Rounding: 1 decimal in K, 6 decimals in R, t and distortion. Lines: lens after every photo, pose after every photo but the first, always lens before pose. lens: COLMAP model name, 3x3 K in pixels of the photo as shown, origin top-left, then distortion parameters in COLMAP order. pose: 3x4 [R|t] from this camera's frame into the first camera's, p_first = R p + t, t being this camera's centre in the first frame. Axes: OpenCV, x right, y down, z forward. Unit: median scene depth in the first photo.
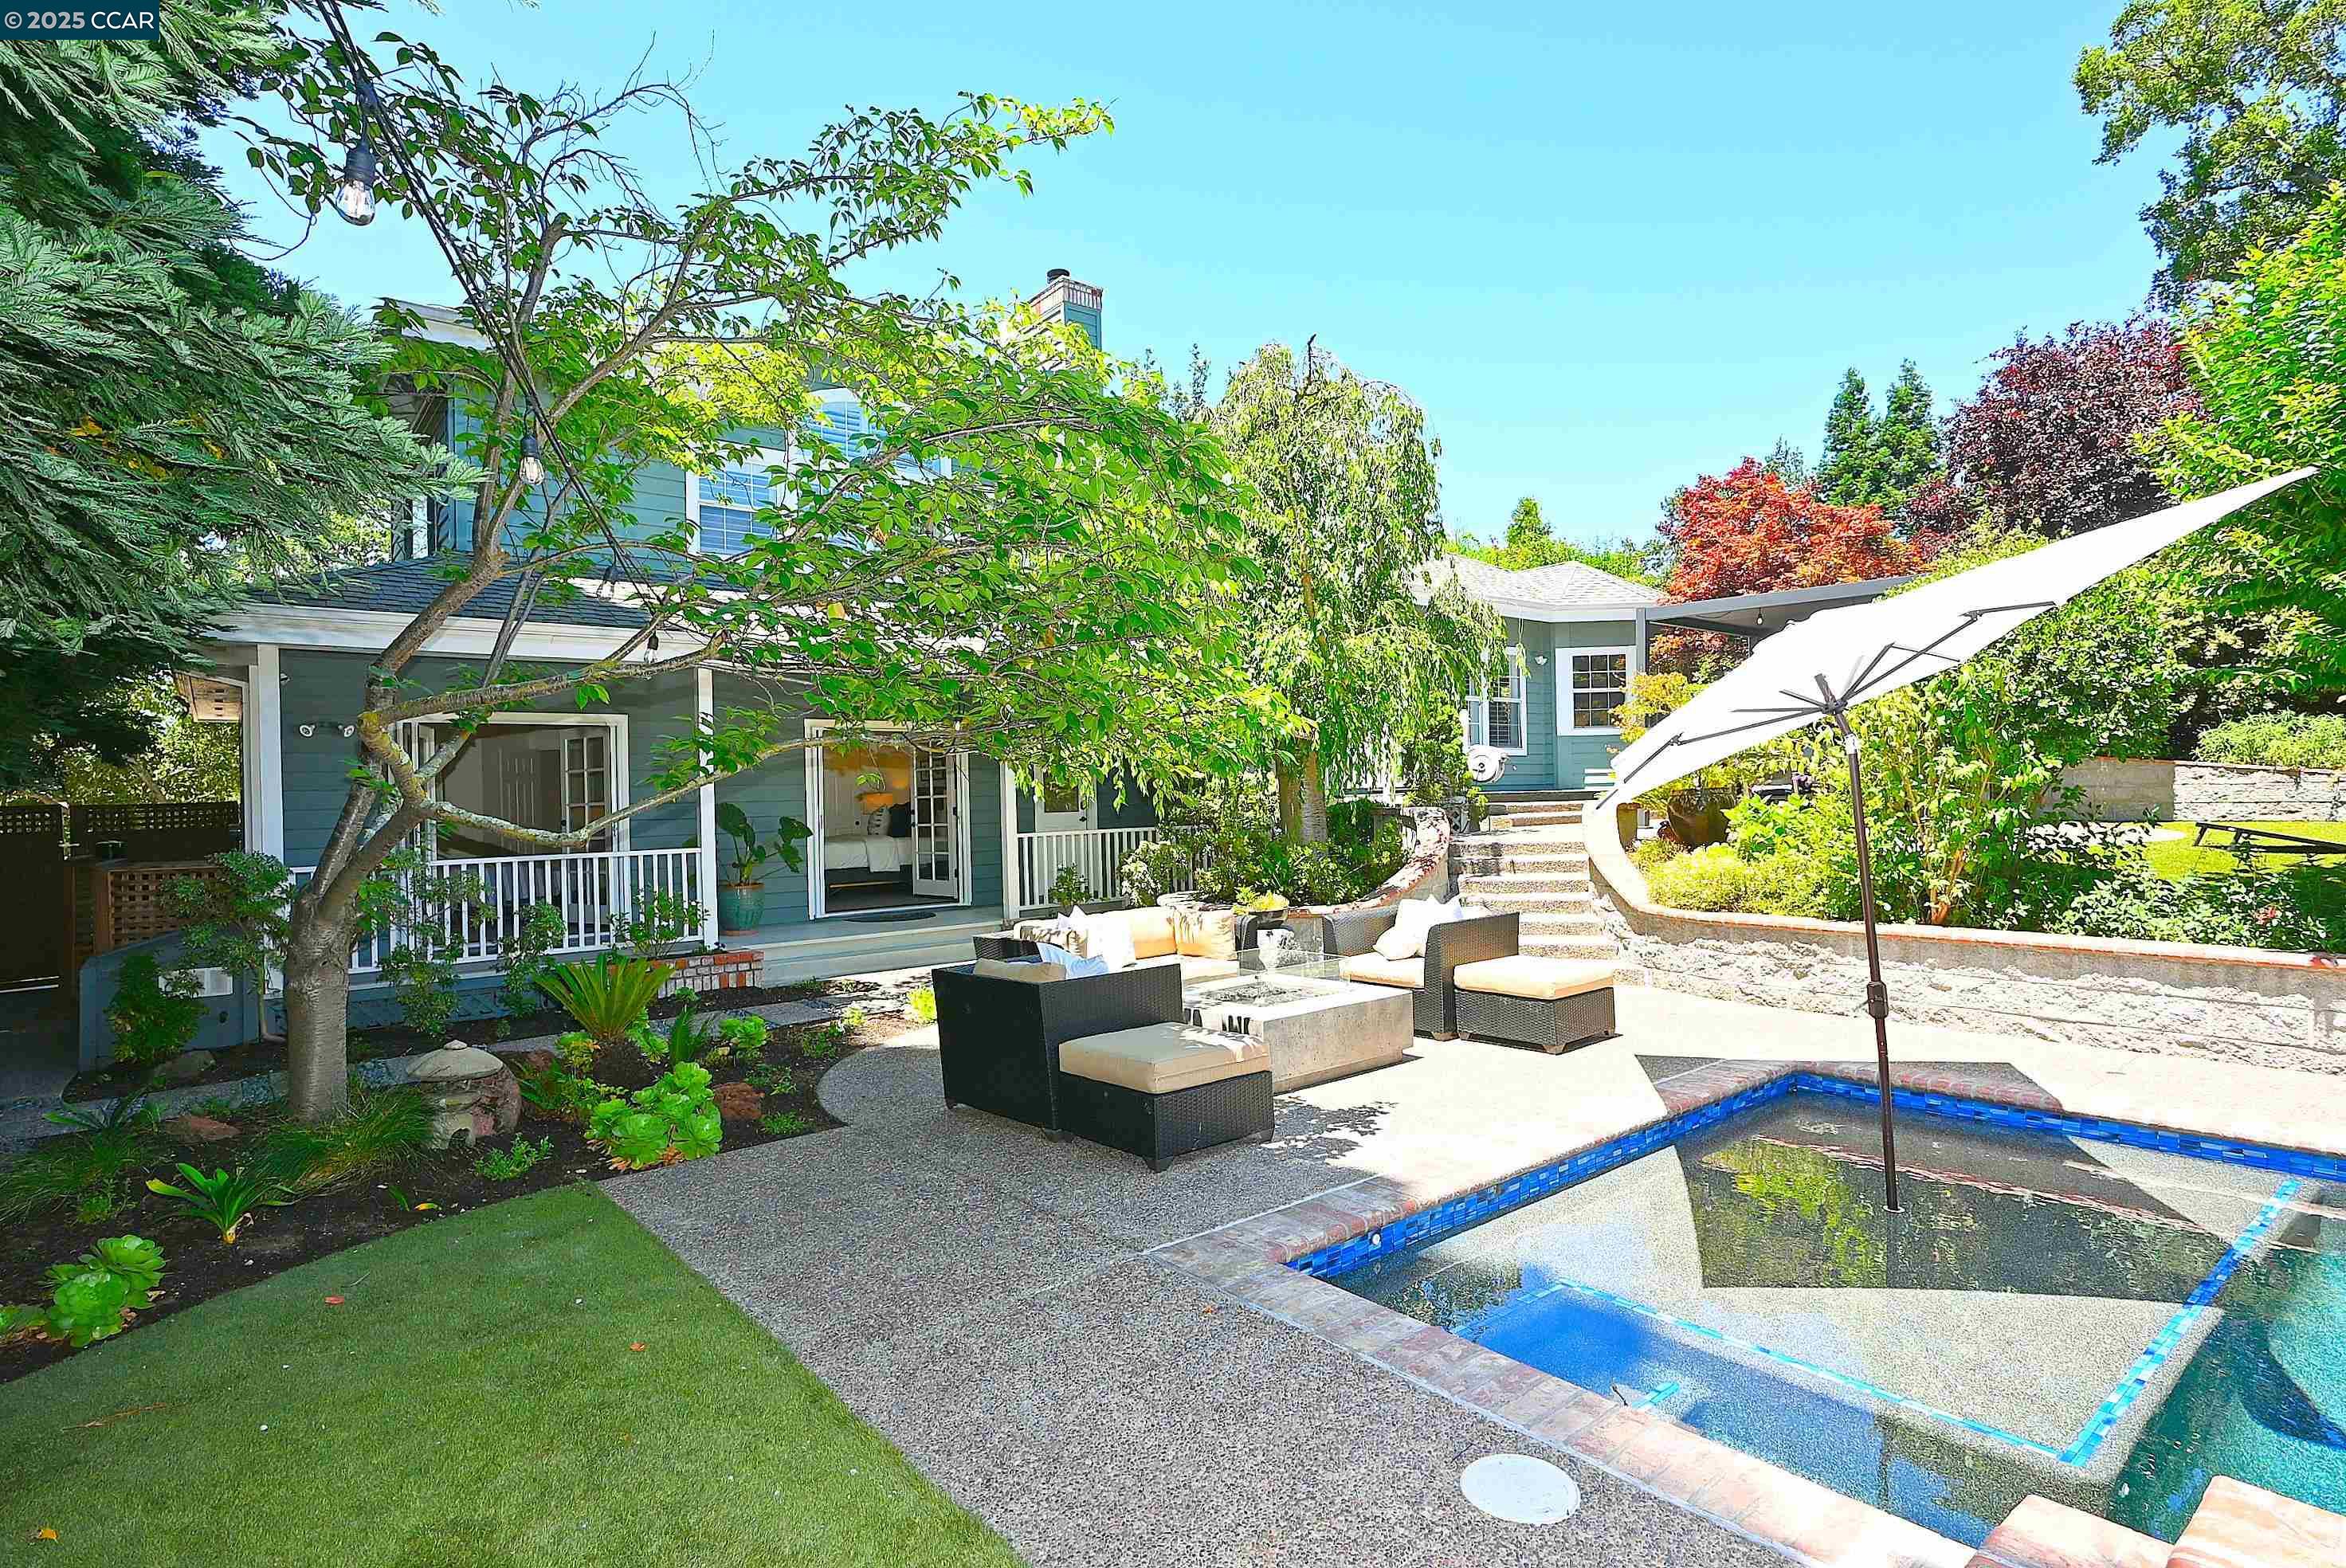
lens RADIAL K [[1170.2, 0, 1147.5], [0, 1170.2, 778.4], [0, 0, 1]] dist [-0.004403, 0.000520]
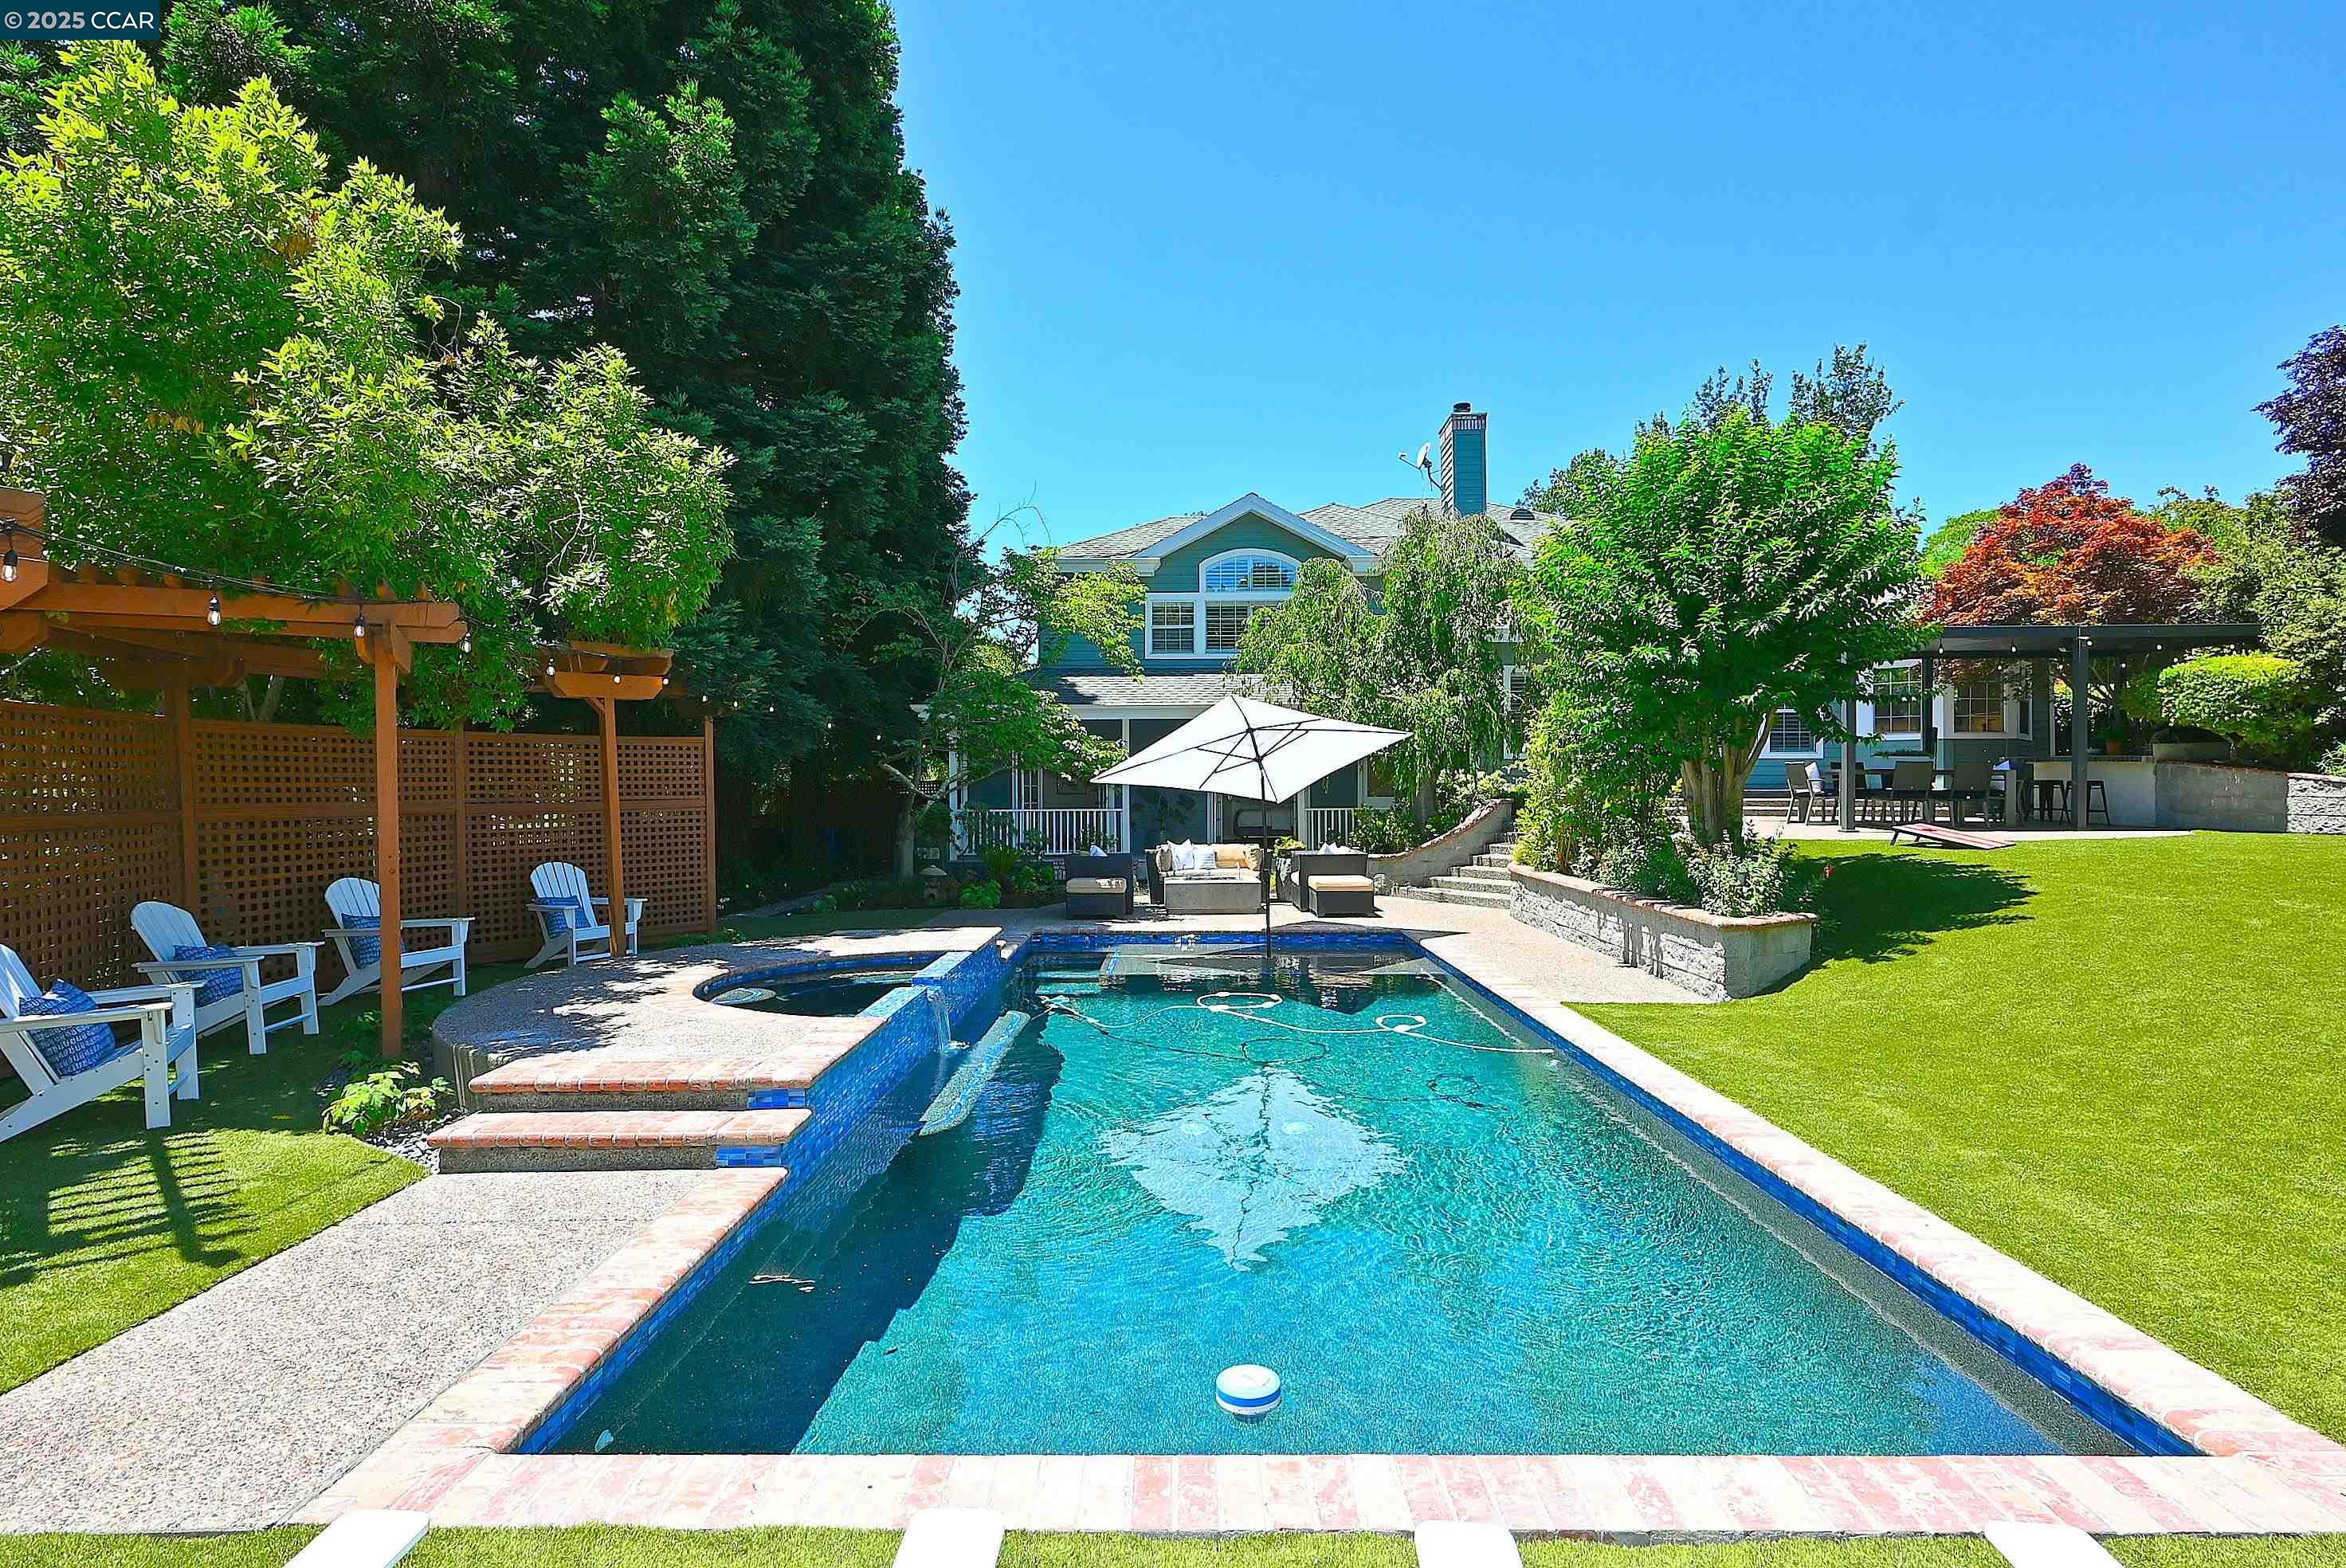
lens RADIAL K [[1170.2, 0, 1172.8], [0, 1170.2, 784.8], [0, 0, 1]] dist [-0.004403, 0.000520]
pose [[0.771346, 0.018181, -0.636156, 0.736891], [-0.002929, 0.999683, 0.025020, -0.026057], [0.636409, -0.017436, 0.771155, -0.384412]]
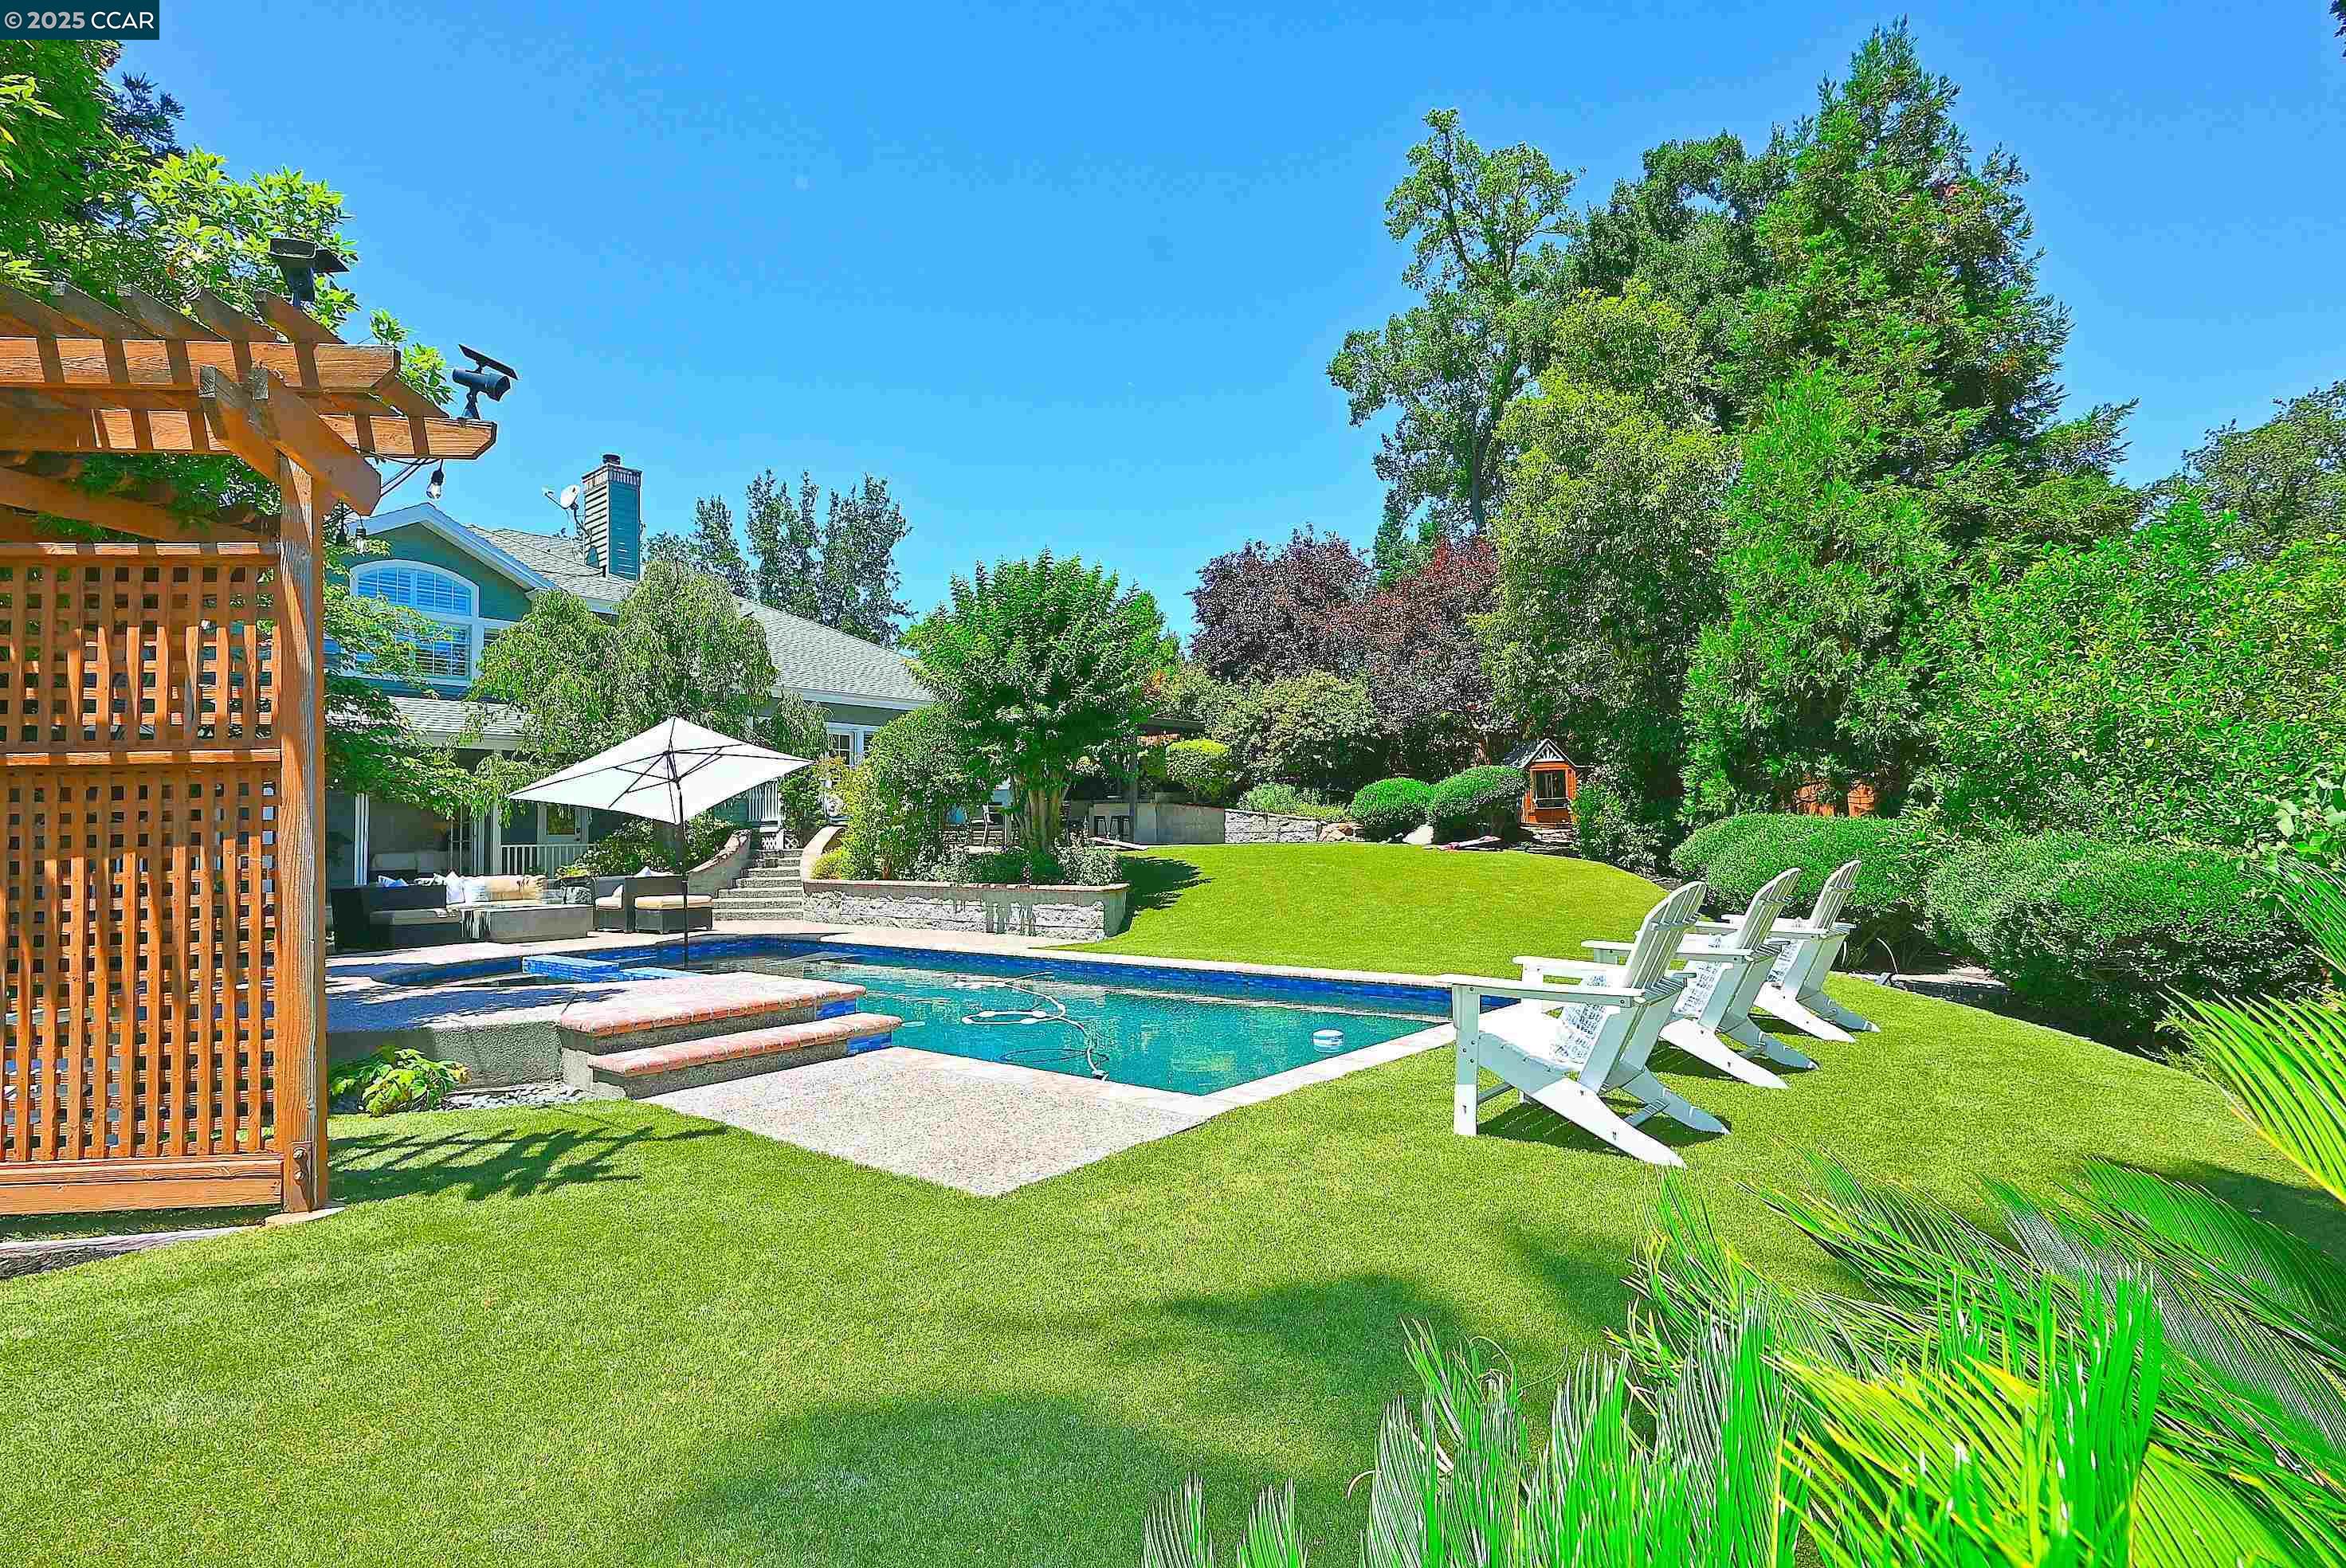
lens RADIAL K [[1170.2, 0, 1171.9], [0, 1170.2, 782.4], [0, 0, 1]] dist [-0.004403, 0.000520]
pose [[0.979374, 0.016108, 0.201412, 0.420210], [-0.008523, 0.999223, -0.038472, 0.012902], [-0.201875, 0.035962, 0.978751, -0.683244]]
